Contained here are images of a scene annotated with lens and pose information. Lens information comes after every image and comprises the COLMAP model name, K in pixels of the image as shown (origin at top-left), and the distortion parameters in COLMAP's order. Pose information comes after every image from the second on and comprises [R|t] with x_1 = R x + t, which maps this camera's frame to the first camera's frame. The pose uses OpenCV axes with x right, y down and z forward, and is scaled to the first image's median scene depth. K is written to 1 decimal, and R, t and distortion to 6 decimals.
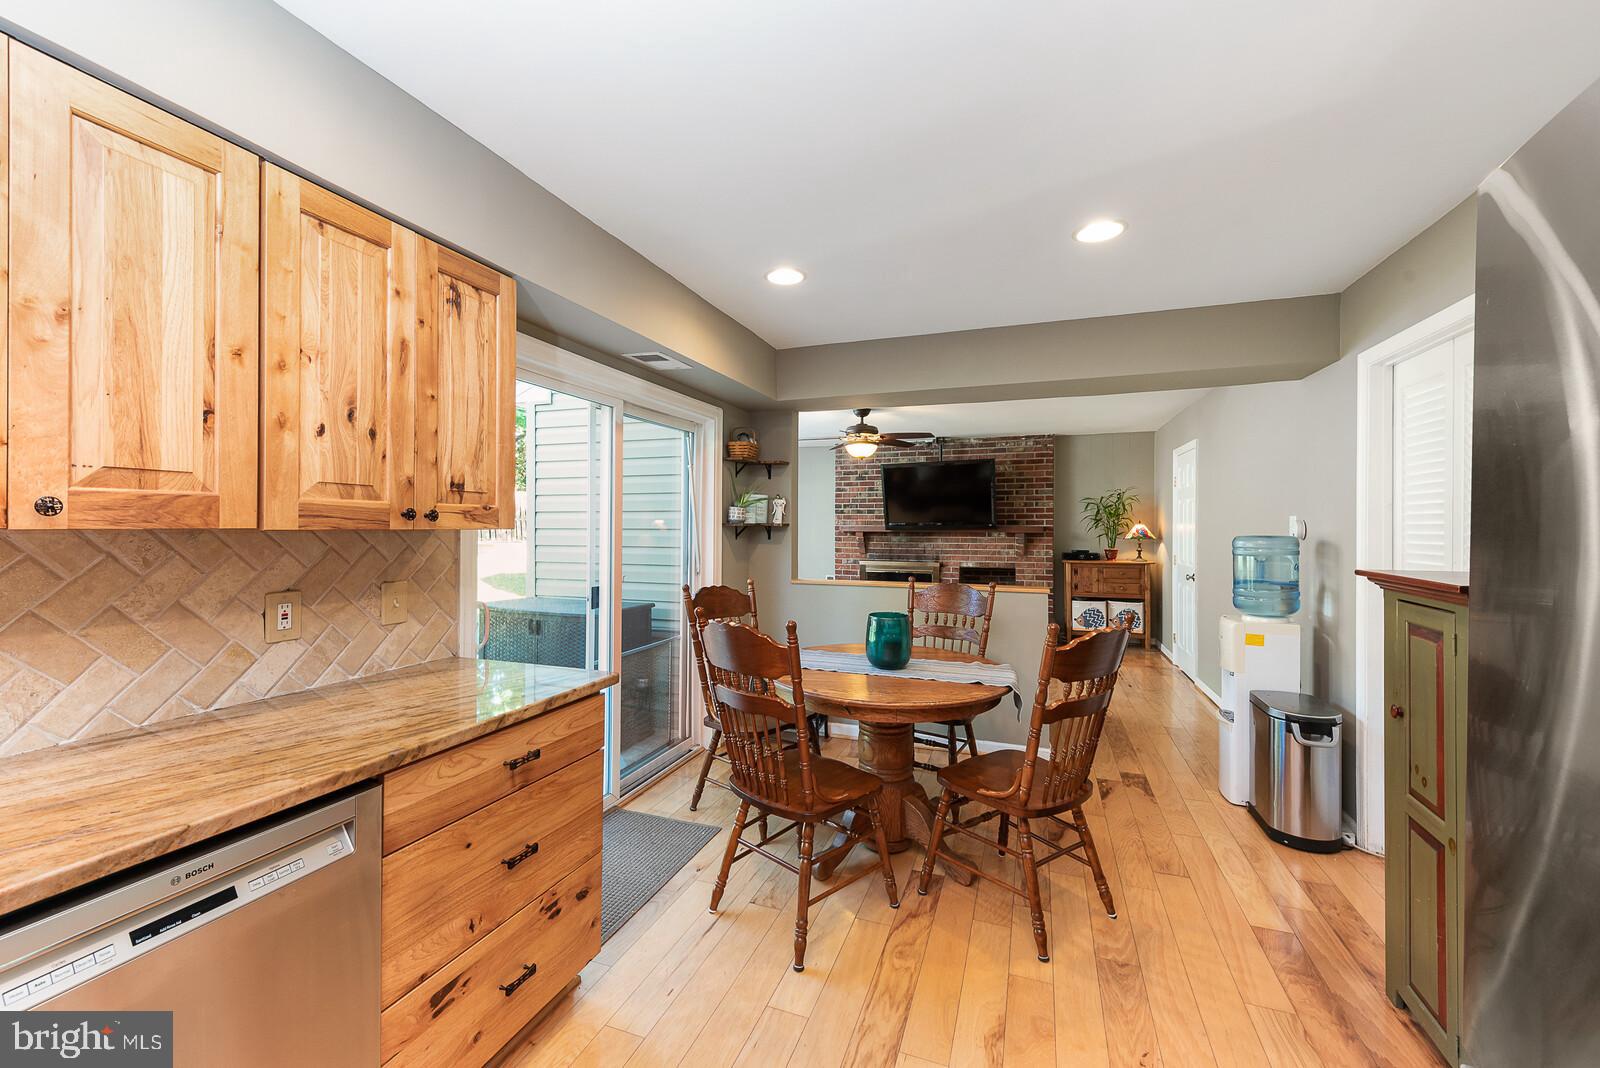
lens RADIAL K [[625.7, 0, 790.2], [0, 625.7, 524.2], [0, 0, 1]] dist [0.009559, -0.002291]
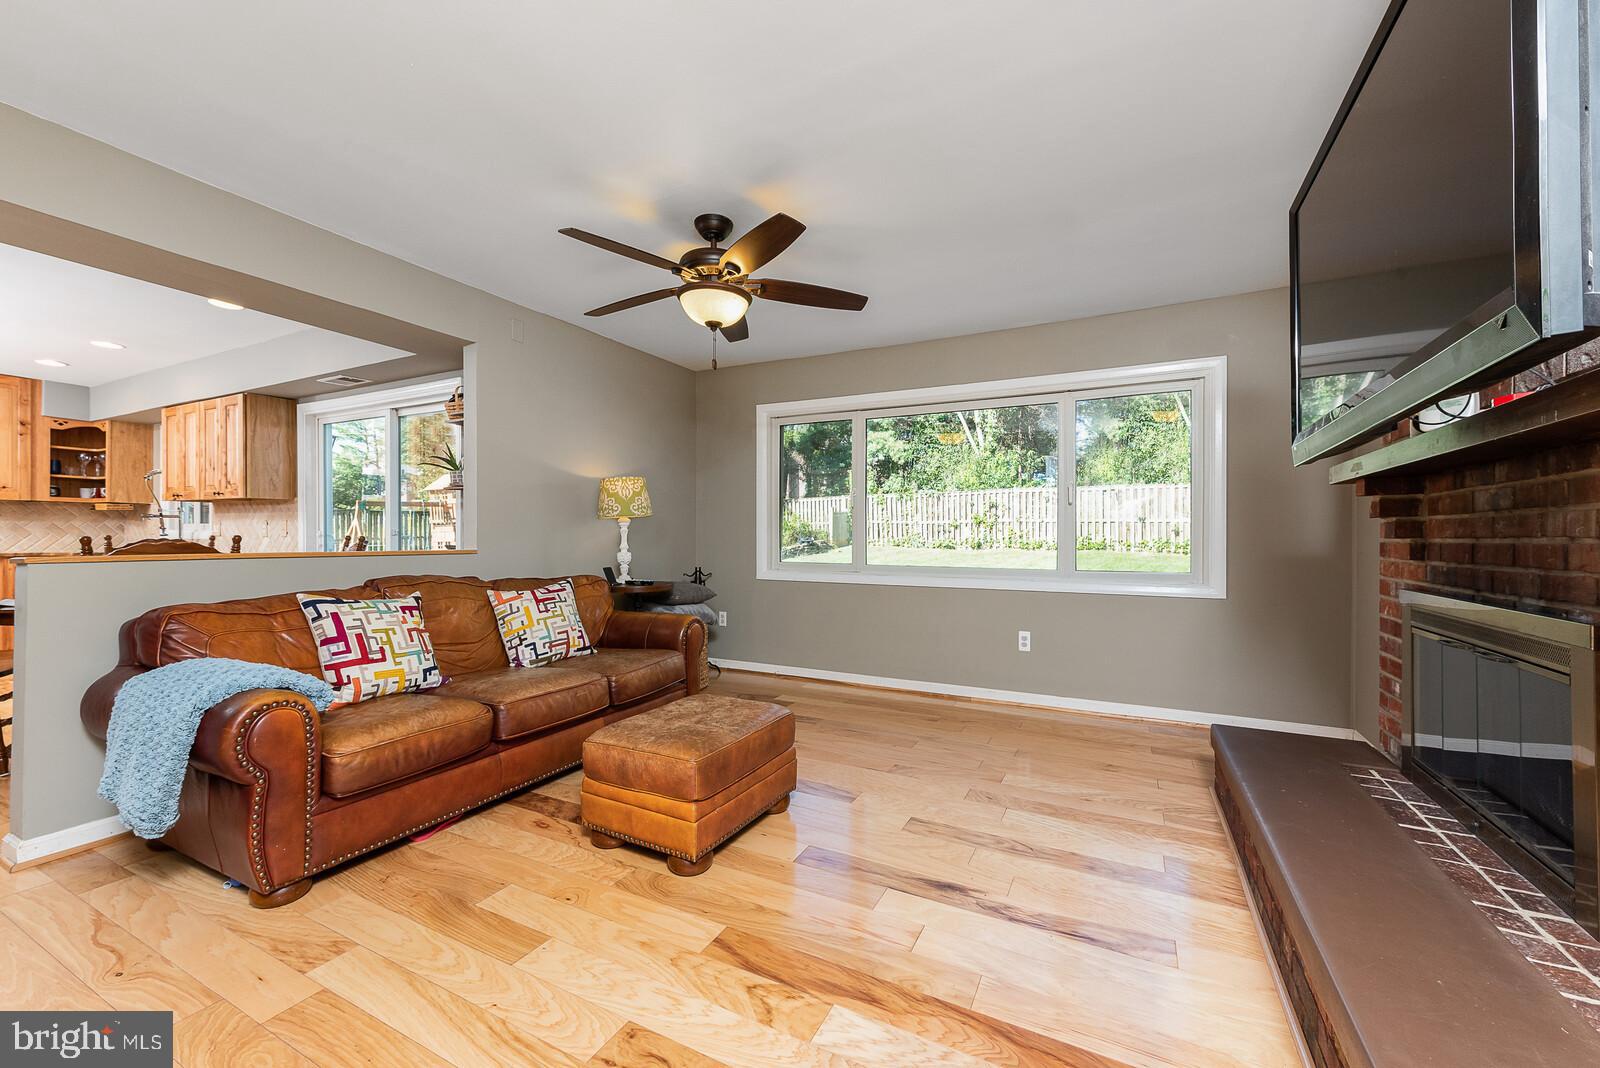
lens RADIAL K [[625.7, 0, 804.4], [0, 625.7, 535.8], [0, 0, 1]] dist [0.009559, -0.002291]
pose [[-0.103458, -0.005227, -0.994620, 0.435391], [-0.003031, 0.999983, -0.004940, 0.041522], [0.994629, 0.002504, -0.103472, 0.836230]]
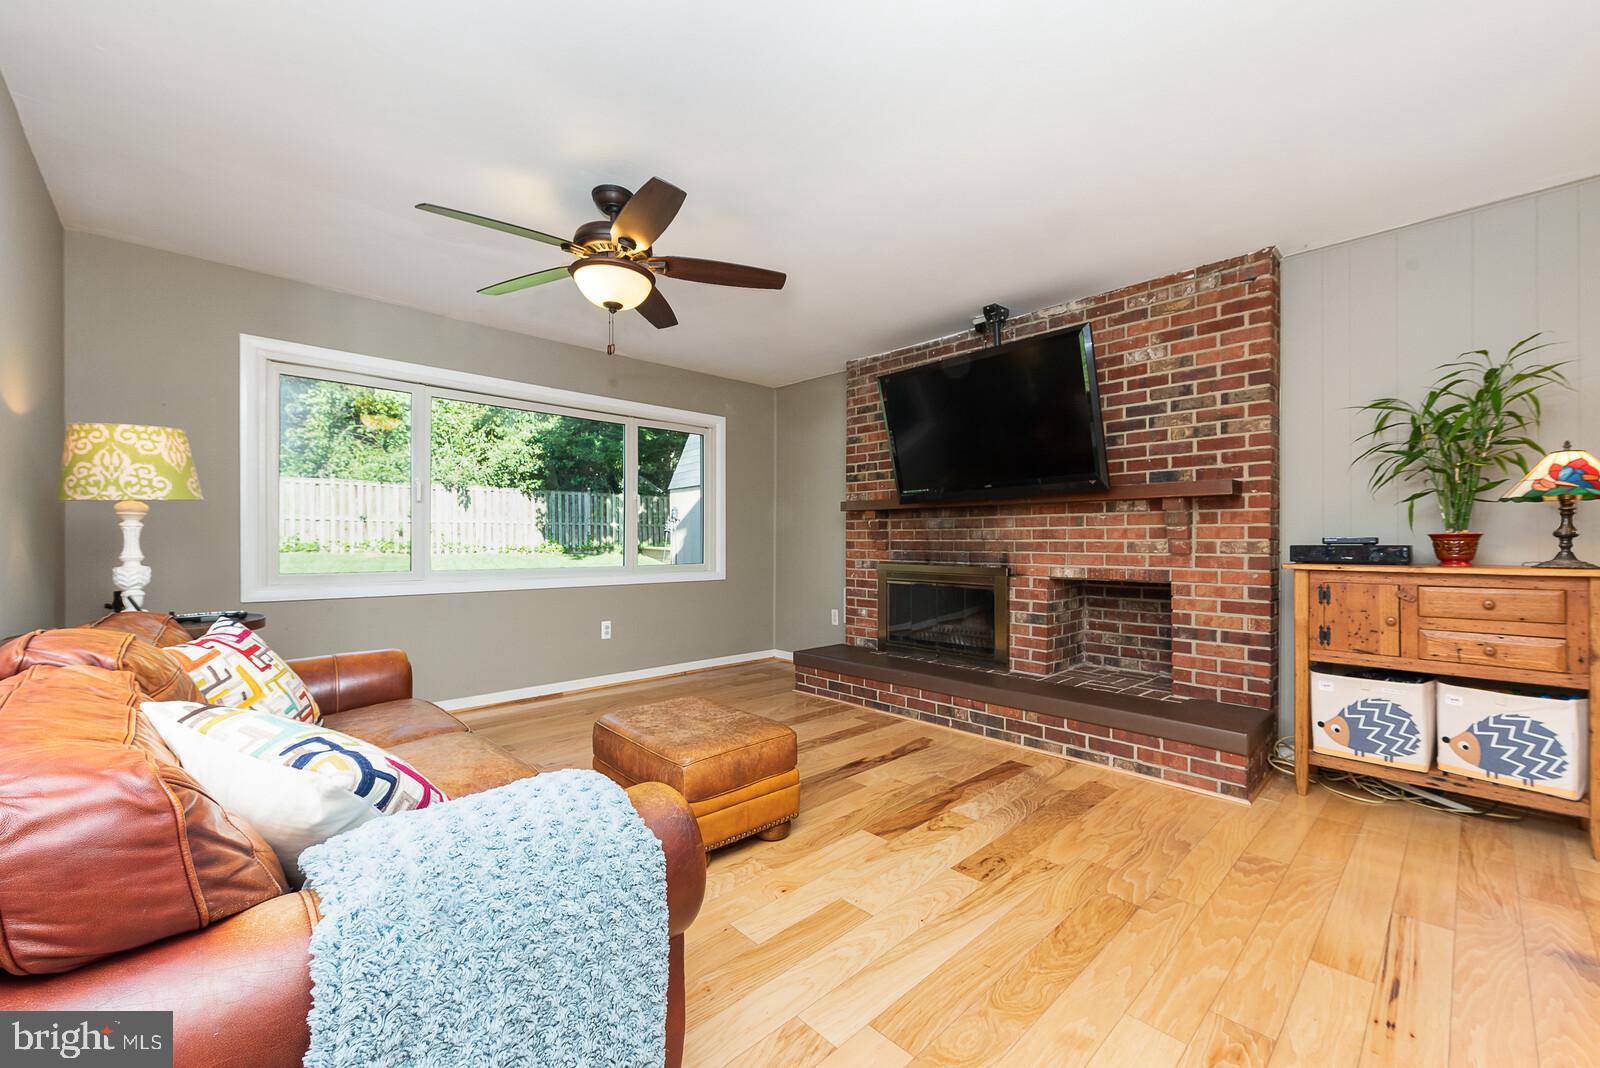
lens RADIAL K [[625.7, 0, 807.9], [0, 625.7, 541.0], [0, 0, 1]] dist [0.009559, -0.002291]
pose [[0.902799, 0.001260, -0.430060, 0.320076], [-0.000784, 0.999999, 0.001284, 0.041188], [0.430061, -0.000822, 0.902799, 0.503339]]
